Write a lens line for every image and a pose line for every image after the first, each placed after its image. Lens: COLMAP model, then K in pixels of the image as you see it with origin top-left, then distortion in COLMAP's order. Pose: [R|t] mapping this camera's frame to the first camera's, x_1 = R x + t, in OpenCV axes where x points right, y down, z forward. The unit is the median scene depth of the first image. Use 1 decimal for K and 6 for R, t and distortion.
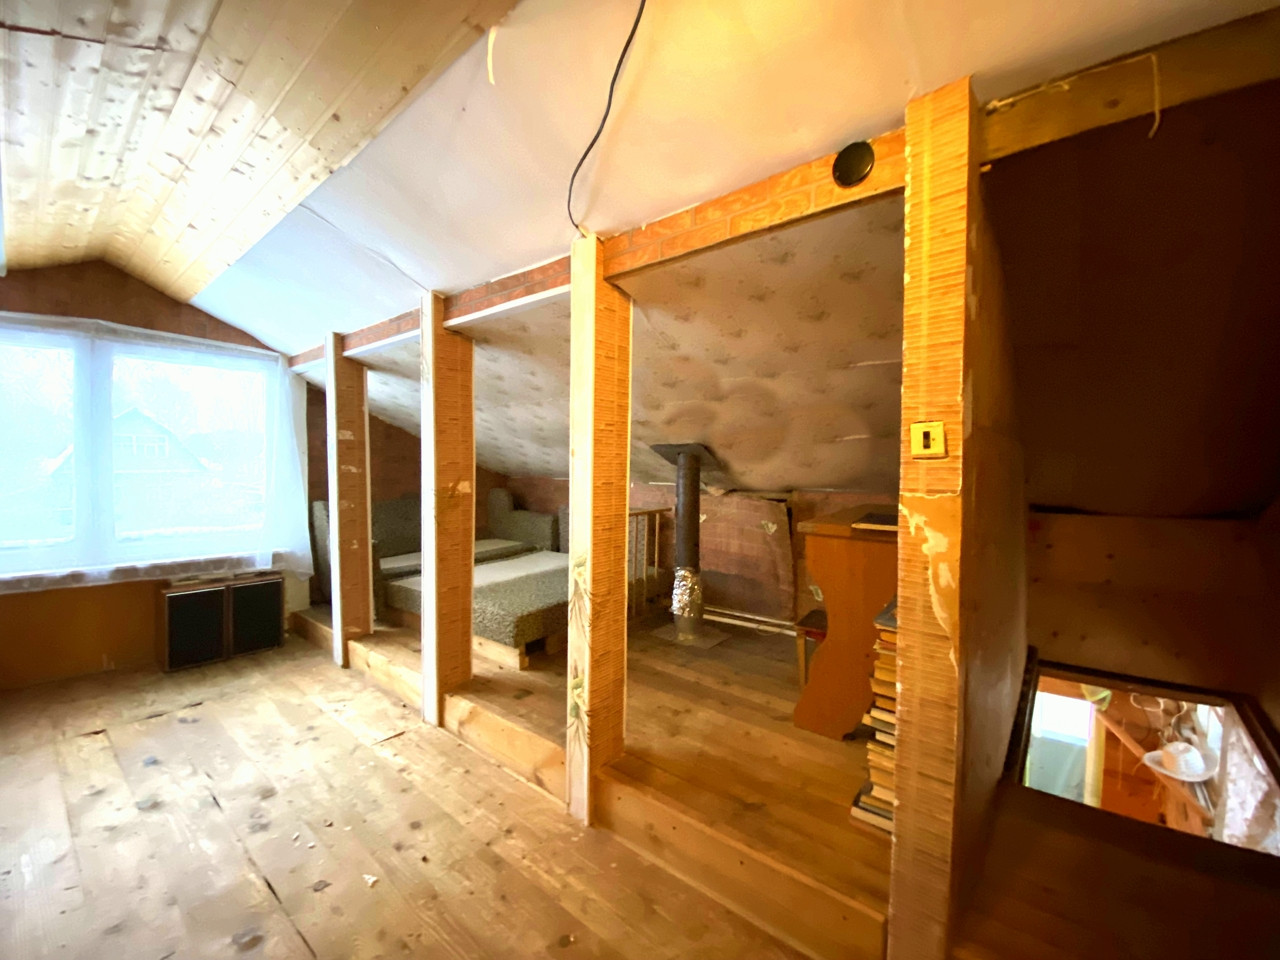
lens RADIAL K [[514.3, 0, 650.7], [0, 514.3, 475.5], [0, 0, 1]] dist [0.004012, -0.011324]
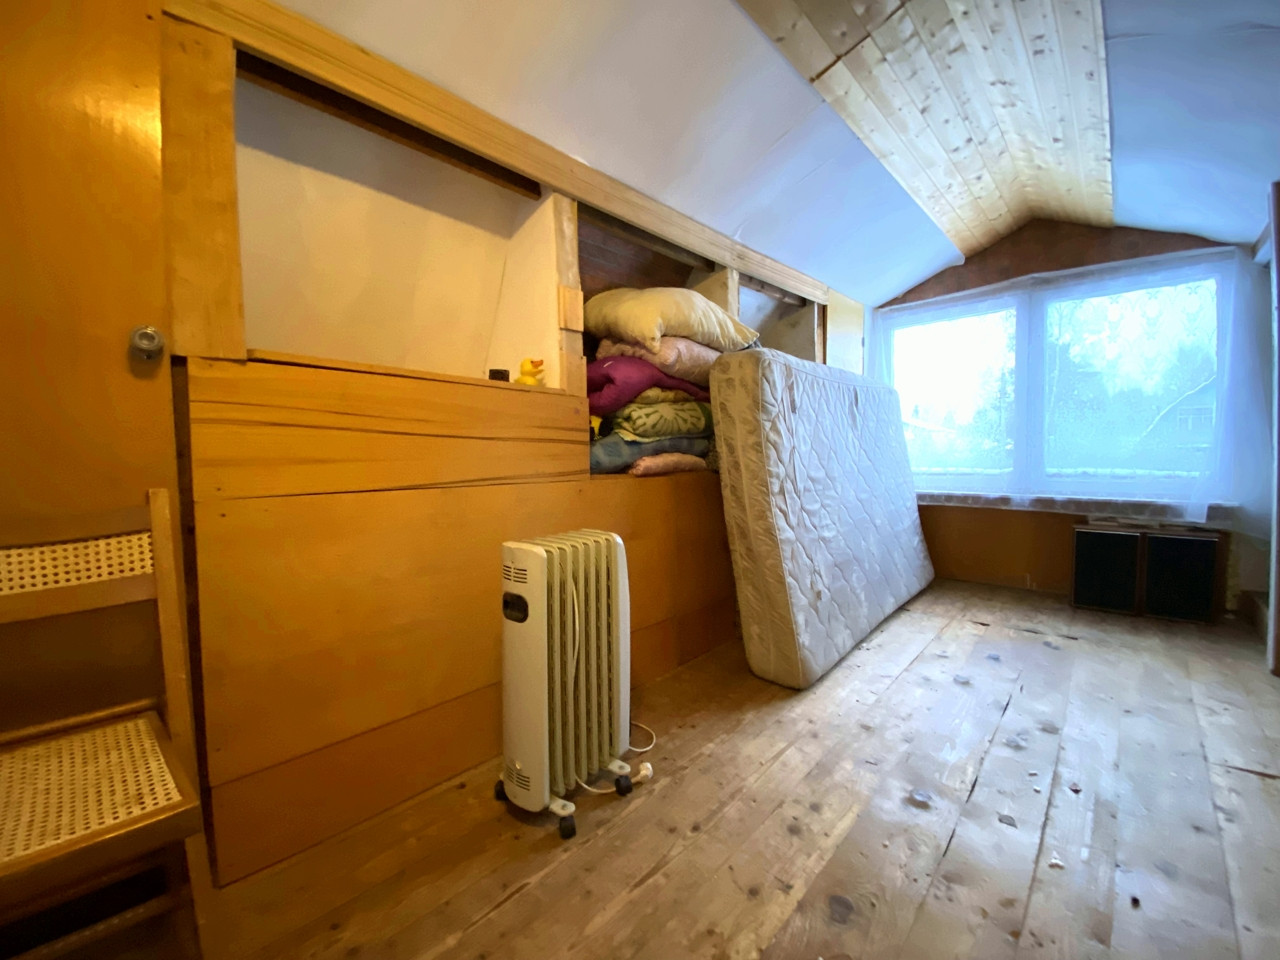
lens RADIAL K [[514.3, 0, 612.9], [0, 514.3, 468.8], [0, 0, 1]] dist [0.004012, -0.011324]
pose [[-0.071501, 0.043756, -0.996480, 0.145614], [0.004320, 0.999042, 0.043558, 0.087017], [0.997431, -0.001190, -0.071621, 0.216652]]
